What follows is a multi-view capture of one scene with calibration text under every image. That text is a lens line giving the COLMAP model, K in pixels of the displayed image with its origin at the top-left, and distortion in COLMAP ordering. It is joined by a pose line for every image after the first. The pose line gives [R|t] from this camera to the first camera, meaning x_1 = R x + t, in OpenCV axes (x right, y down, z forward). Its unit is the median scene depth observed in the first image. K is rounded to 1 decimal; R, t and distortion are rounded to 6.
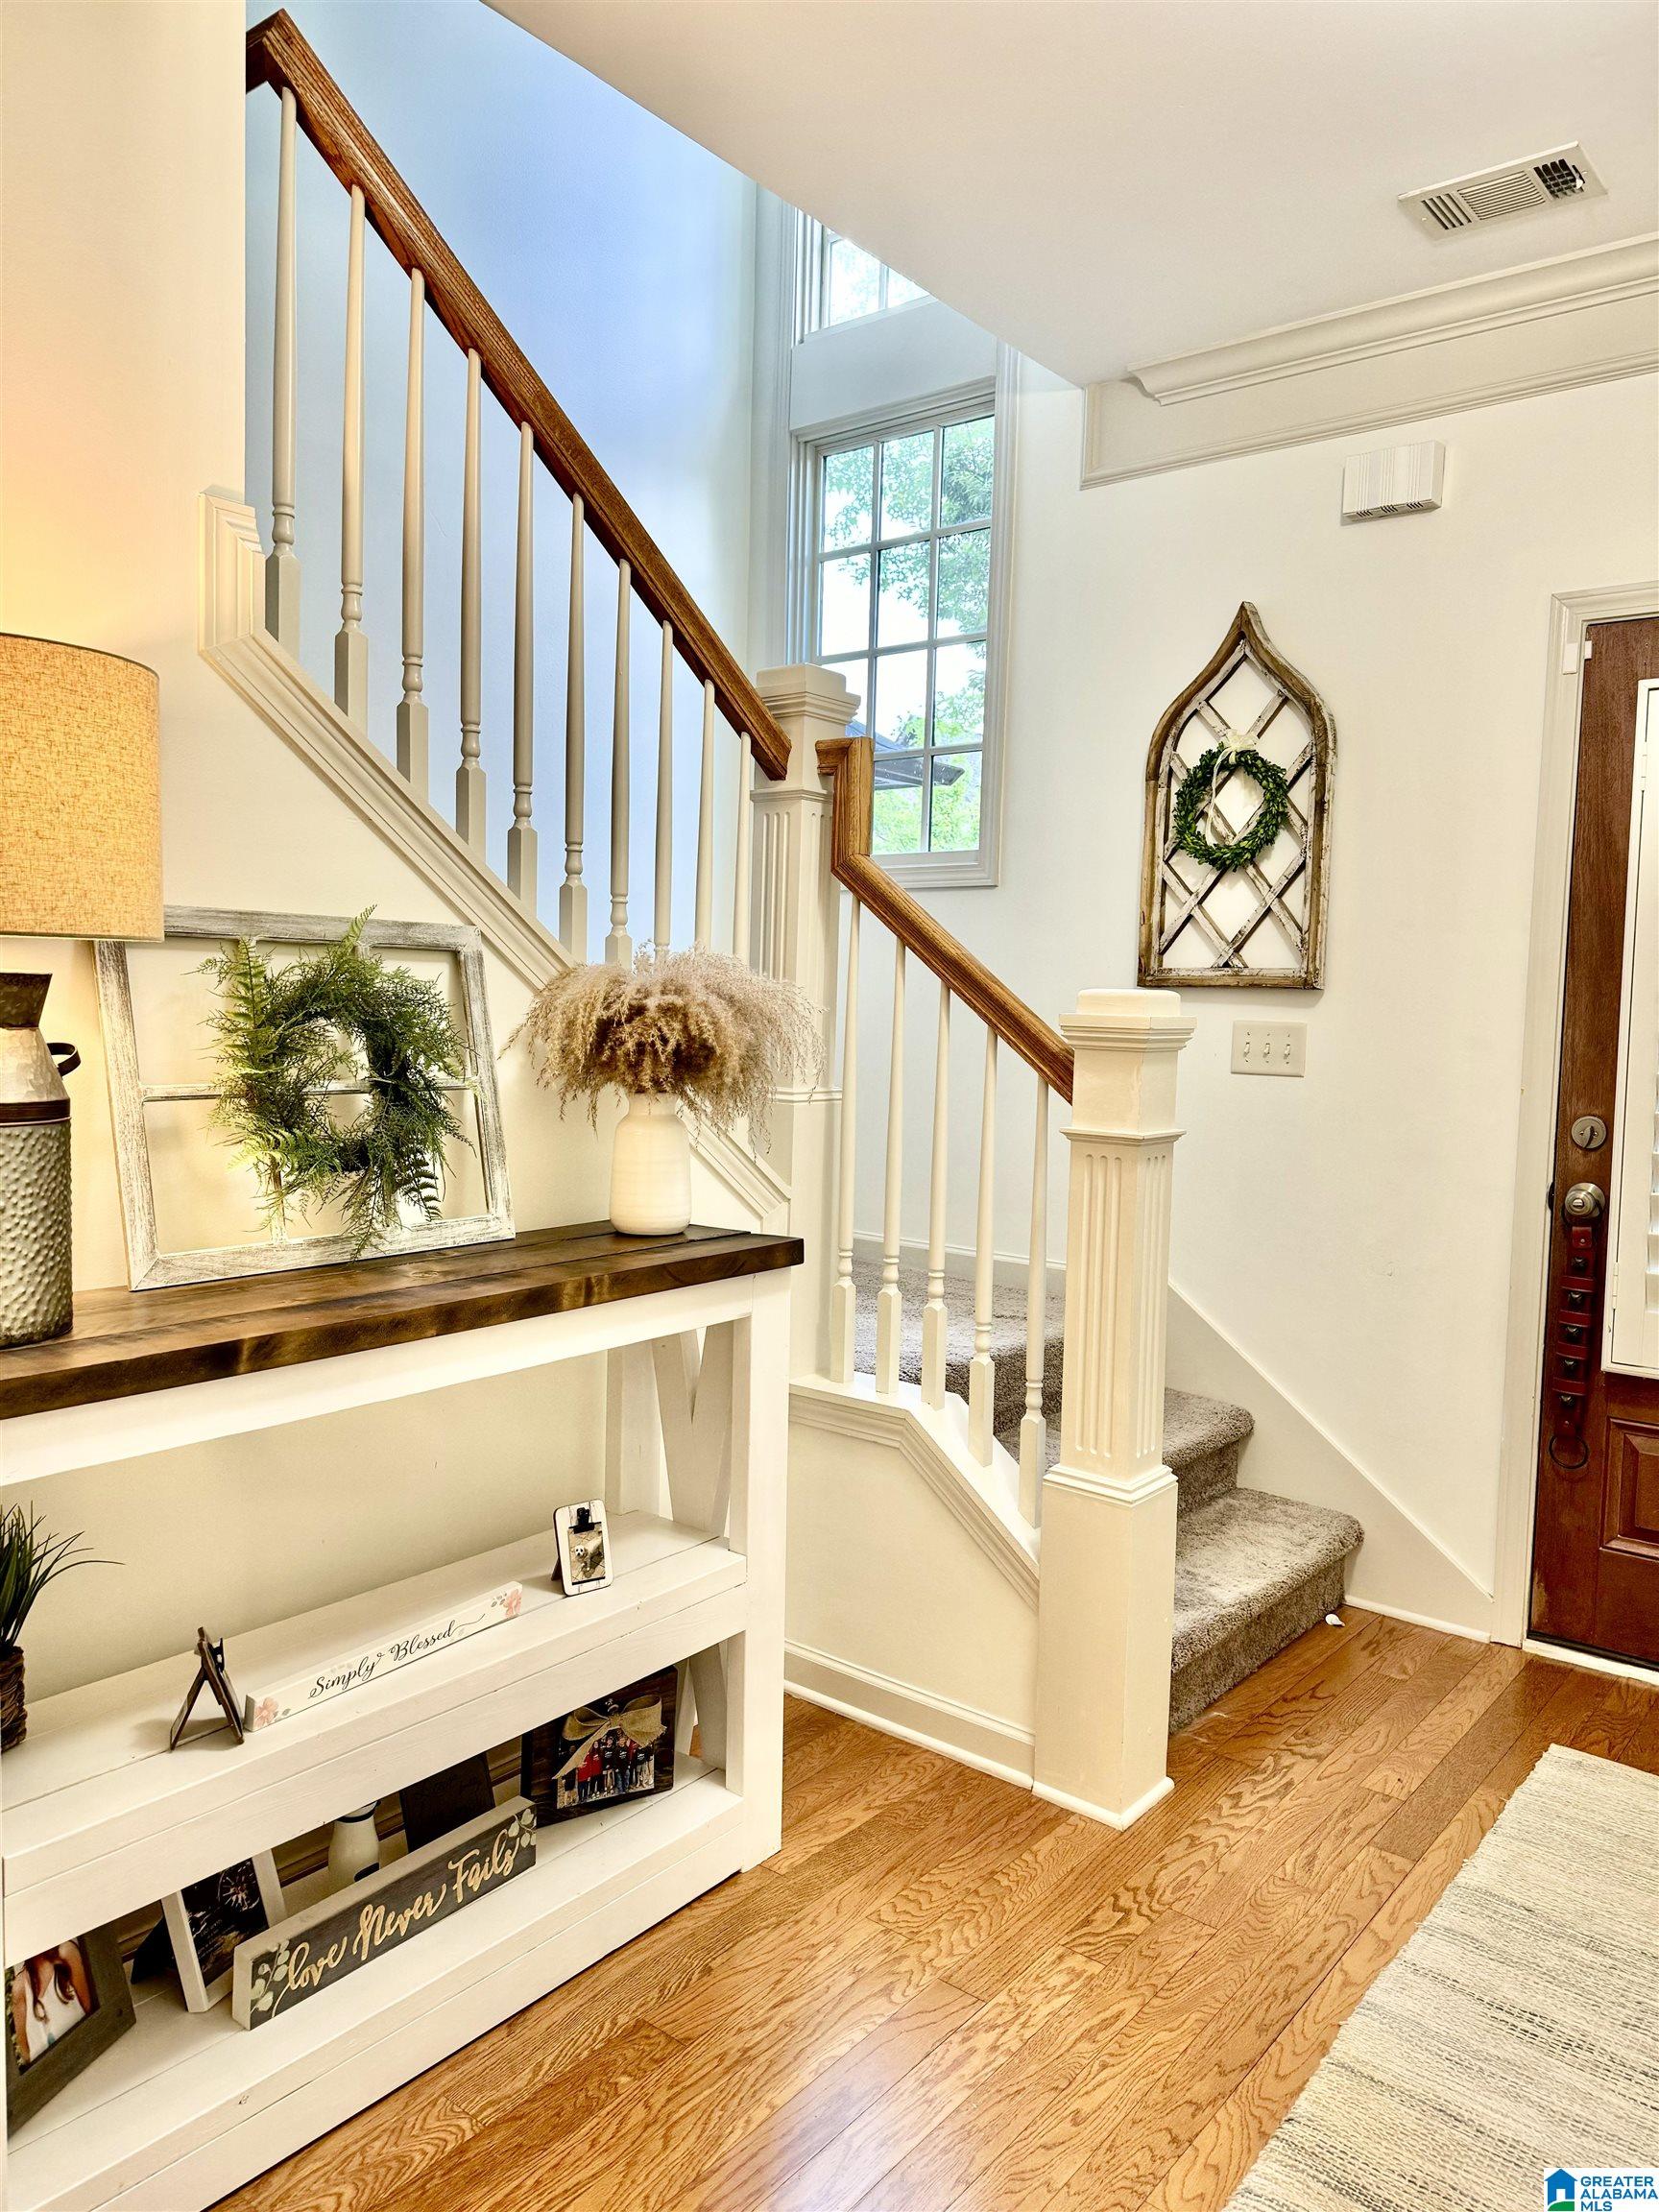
lens RADIAL K [[1560.4, 0, 829.5], [0, 1560.4, 1106.0], [0, 0, 1]] dist [0.098020, -0.145312]
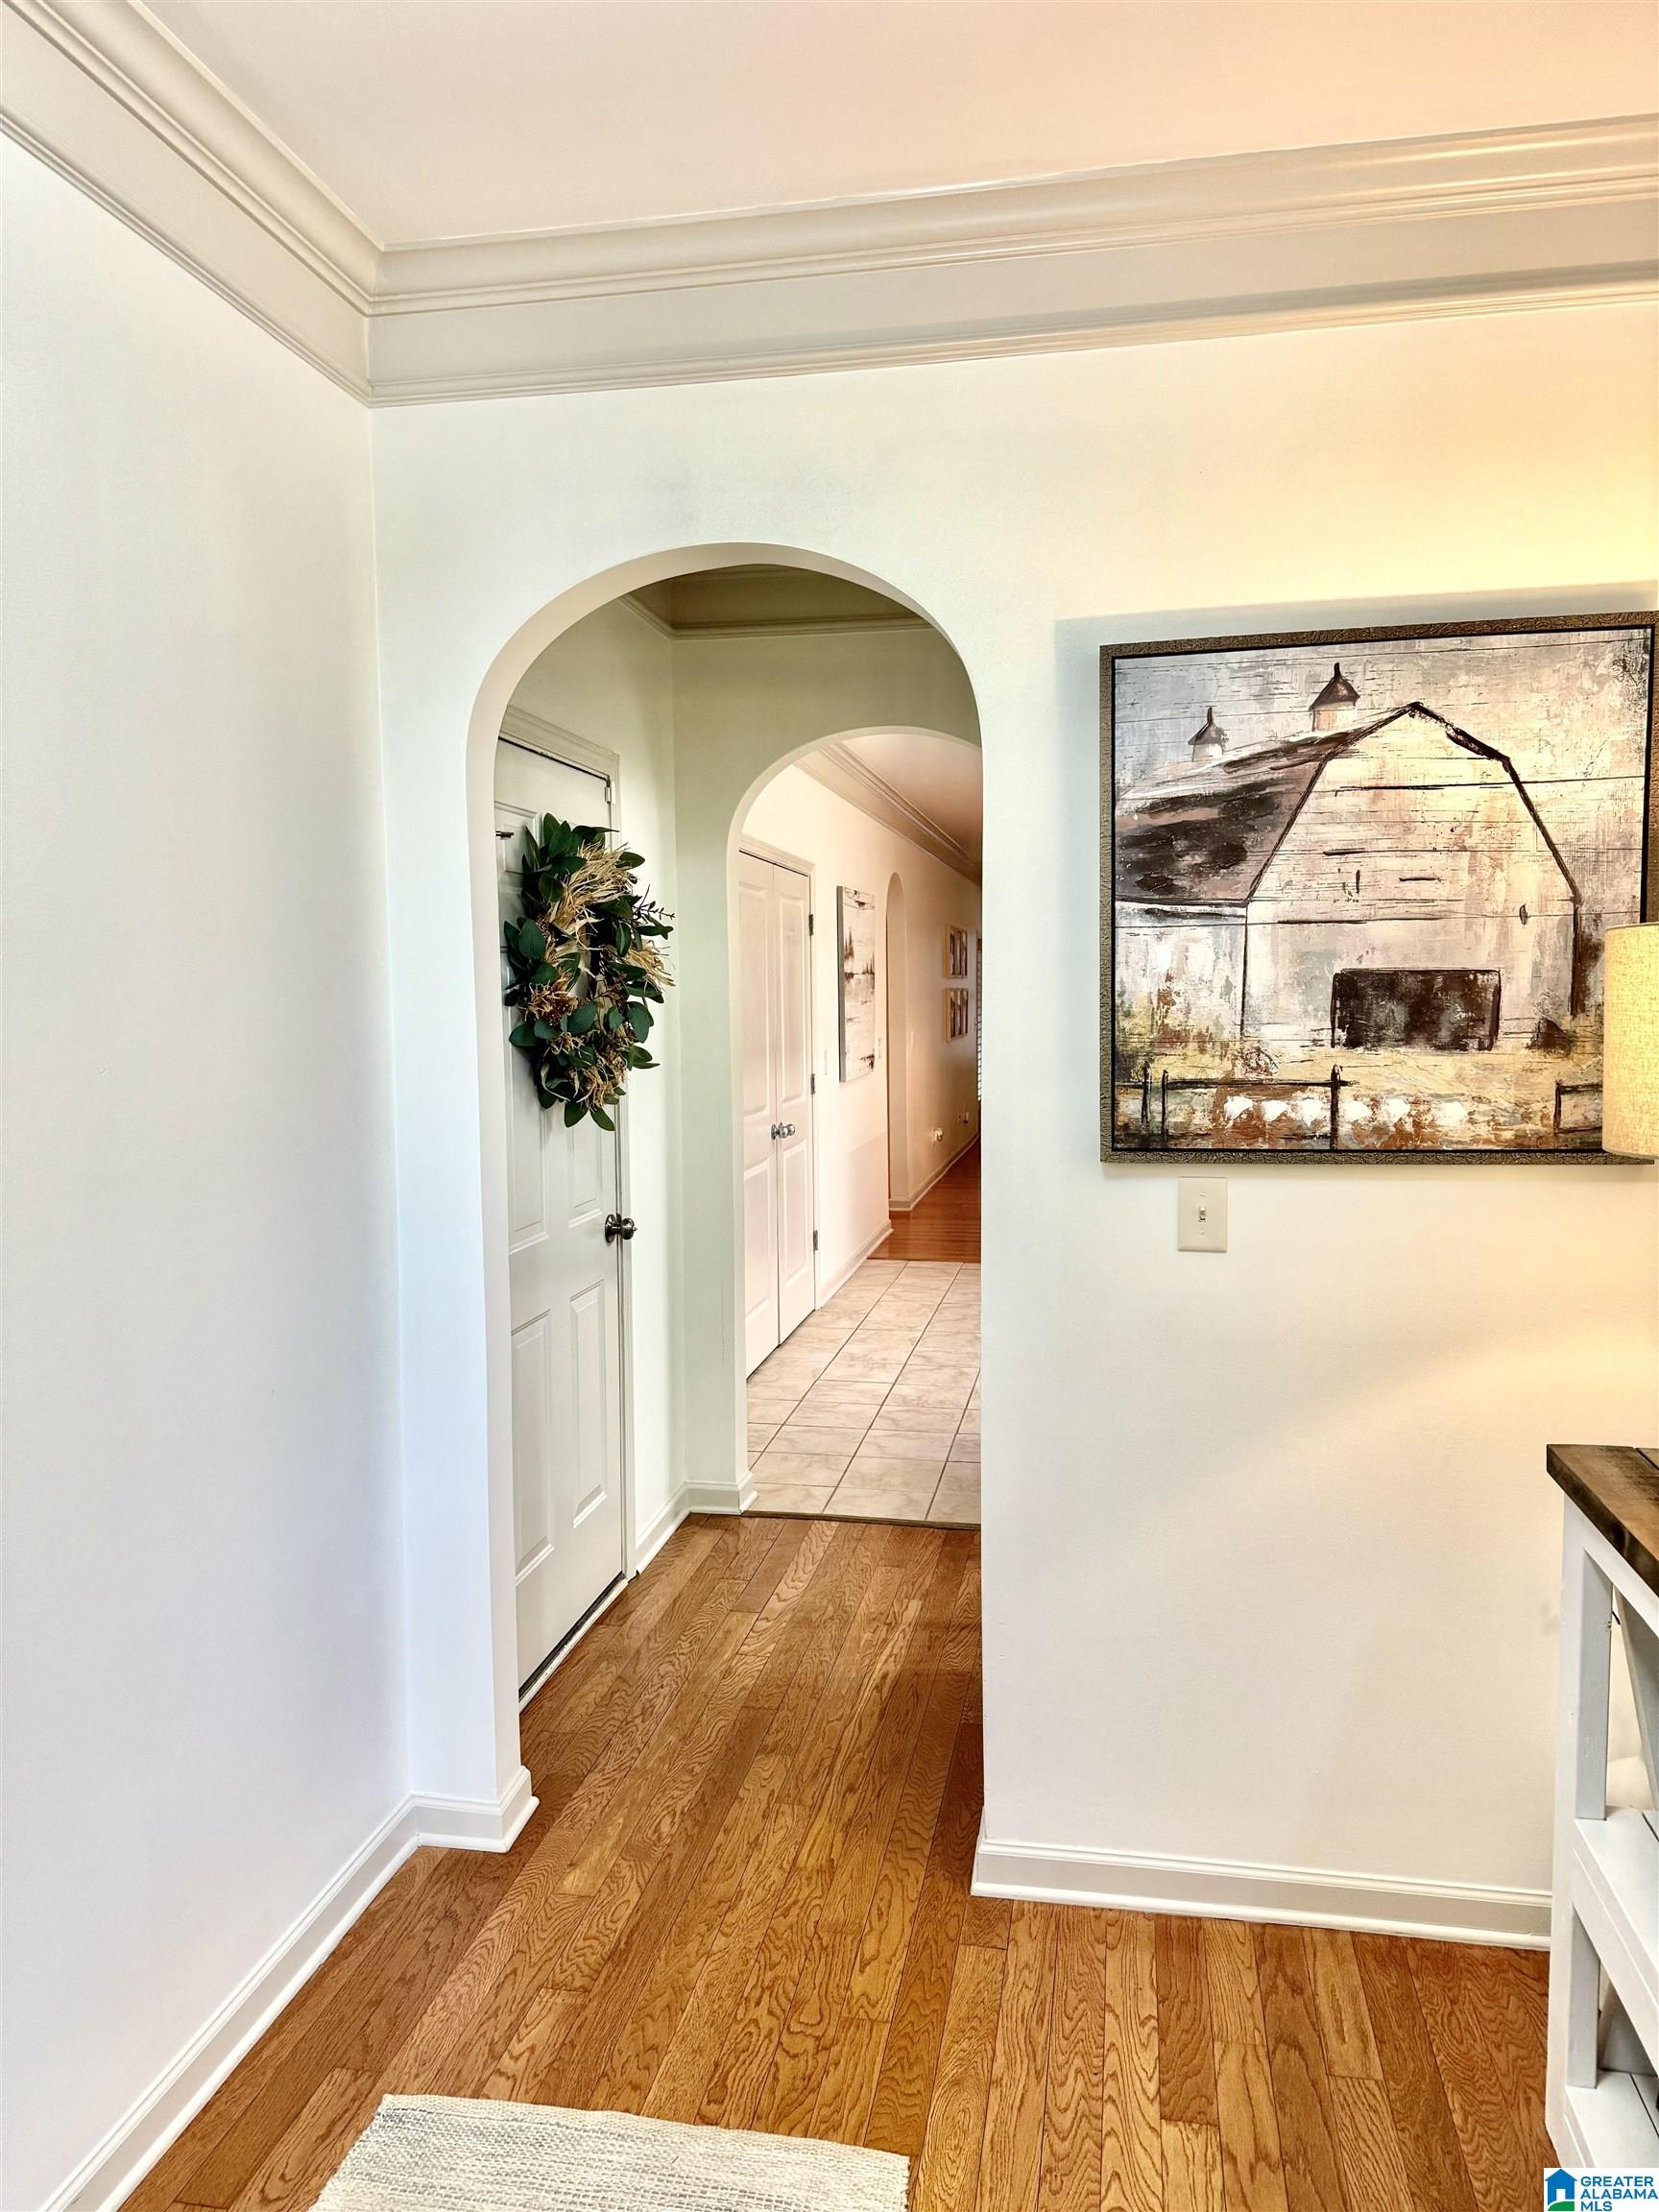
lens RADIAL K [[1560.4, 0, 829.5], [0, 1560.4, 1106.0], [0, 0, 1]] dist [0.098020, -0.145312]
pose [[-0.884276, 0.018611, -0.466593, 0.664077], [-0.046078, 0.990851, 0.126850, -0.271230], [0.464685, 0.133670, -0.875328, 1.781798]]
